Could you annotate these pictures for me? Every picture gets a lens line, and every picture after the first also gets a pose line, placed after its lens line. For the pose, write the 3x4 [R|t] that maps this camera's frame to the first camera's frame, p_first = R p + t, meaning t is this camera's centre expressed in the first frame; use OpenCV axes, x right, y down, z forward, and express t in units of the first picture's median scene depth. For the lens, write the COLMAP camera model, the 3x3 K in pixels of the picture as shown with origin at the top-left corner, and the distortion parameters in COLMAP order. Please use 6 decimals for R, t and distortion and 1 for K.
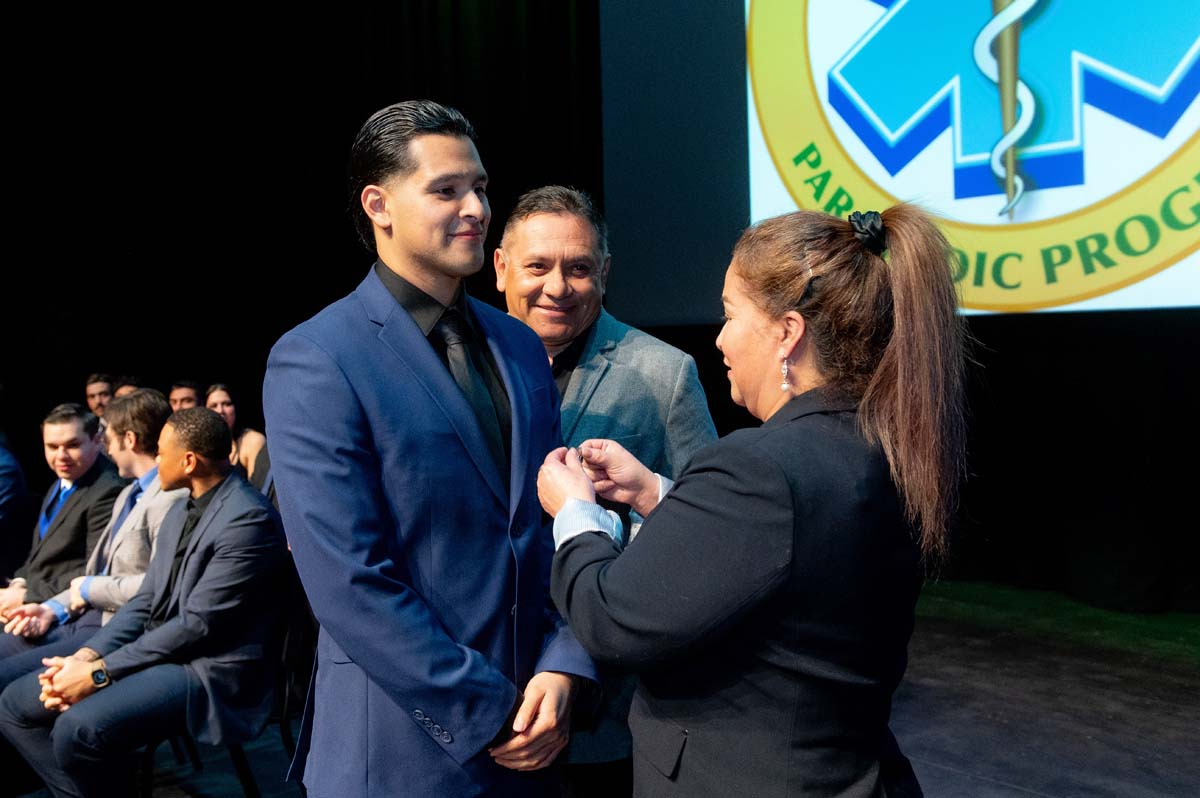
lens RADIAL K [[1259.5, 0, 503.7], [0, 1259.5, 349.4], [0, 0, 1]] dist [0.041703, -0.027985]
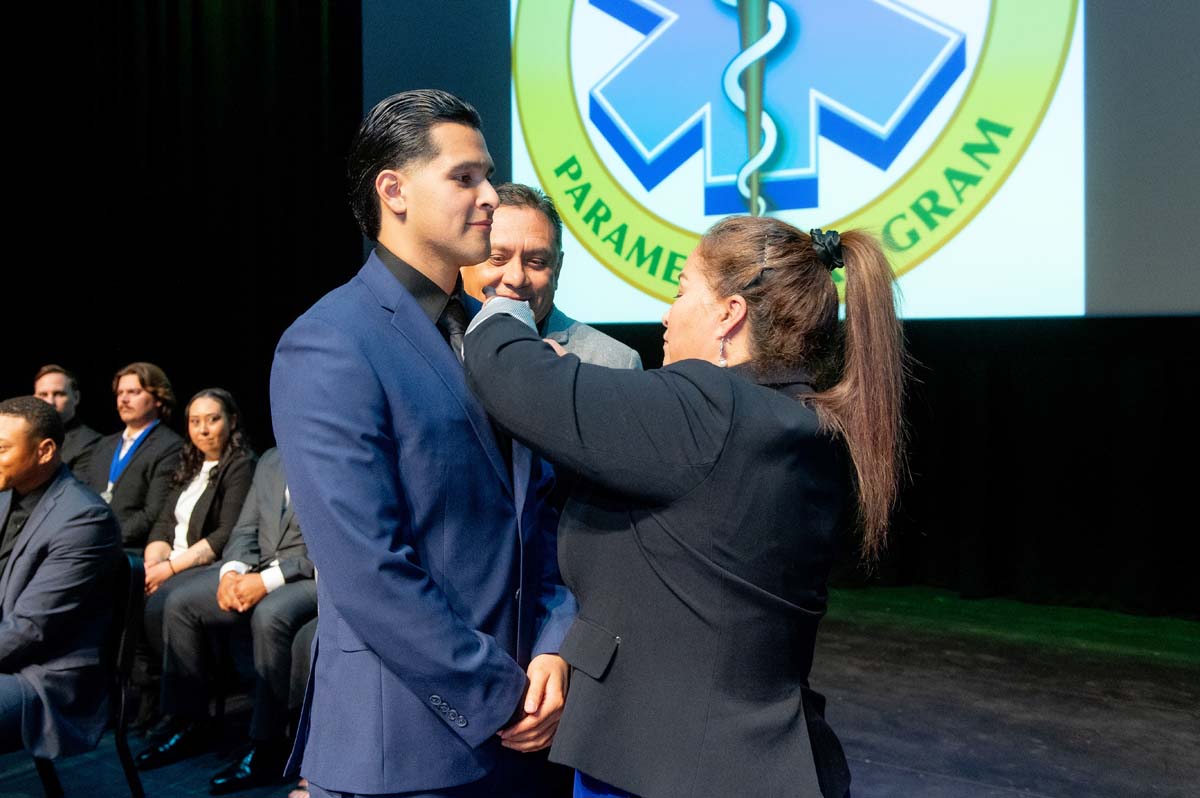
lens RADIAL K [[1241.5, 0, 524.5], [0, 1241.5, 349.7], [0, 0, 1]] dist [0.016857, 0.006009]
pose [[0.964258, 0.017431, 0.264391, -0.260589], [-0.017012, 0.999848, -0.003875, 0.013669], [-0.264418, -0.000761, 0.964408, 0.030317]]
